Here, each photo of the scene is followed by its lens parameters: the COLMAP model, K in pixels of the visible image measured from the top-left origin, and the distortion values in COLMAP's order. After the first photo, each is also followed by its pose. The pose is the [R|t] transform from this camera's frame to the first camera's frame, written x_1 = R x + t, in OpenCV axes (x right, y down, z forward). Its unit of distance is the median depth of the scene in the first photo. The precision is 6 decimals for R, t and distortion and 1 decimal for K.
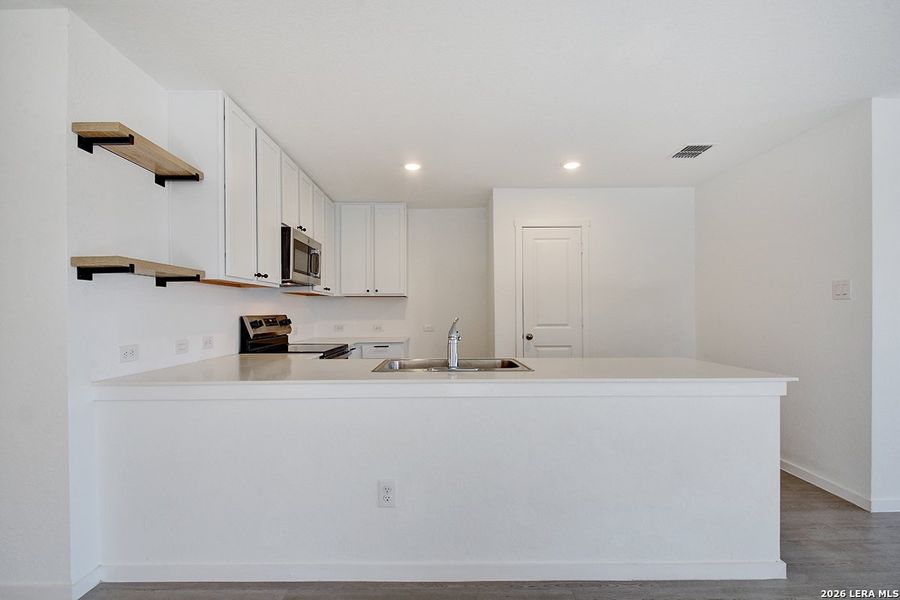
lens RADIAL K [[394.1, 0, 445.5], [0, 394.1, 306.4], [0, 0, 1]] dist [0.008437, 0.001067]
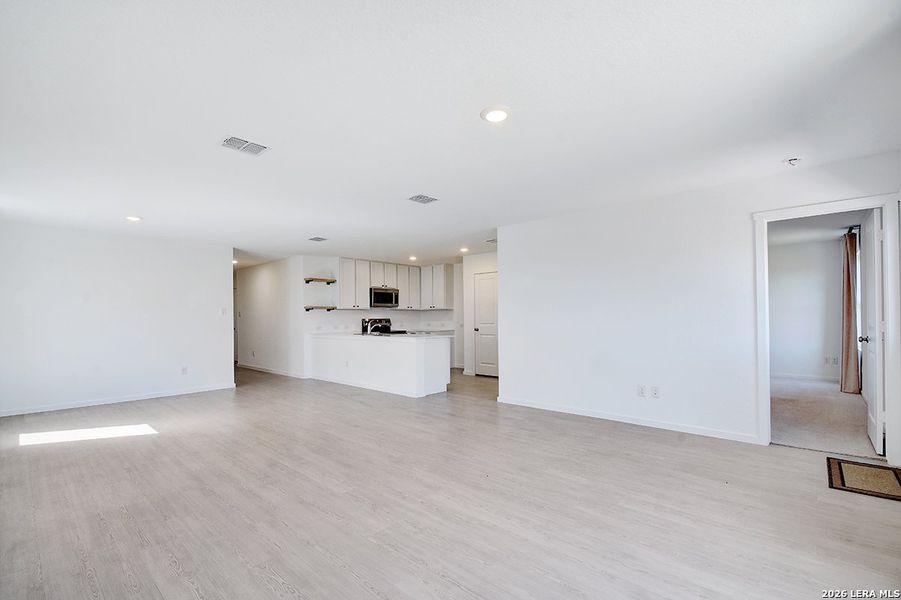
lens RADIAL K [[394.5, 0, 464.8], [0, 394.5, 319.7], [0, 0, 1]] dist [0.008437, 0.001067]
pose [[0.748075, 0.001569, -0.663613, 1.482738], [0.016115, 0.999659, 0.020529, -0.013813], [0.663419, -0.026051, 0.747794, -0.520167]]
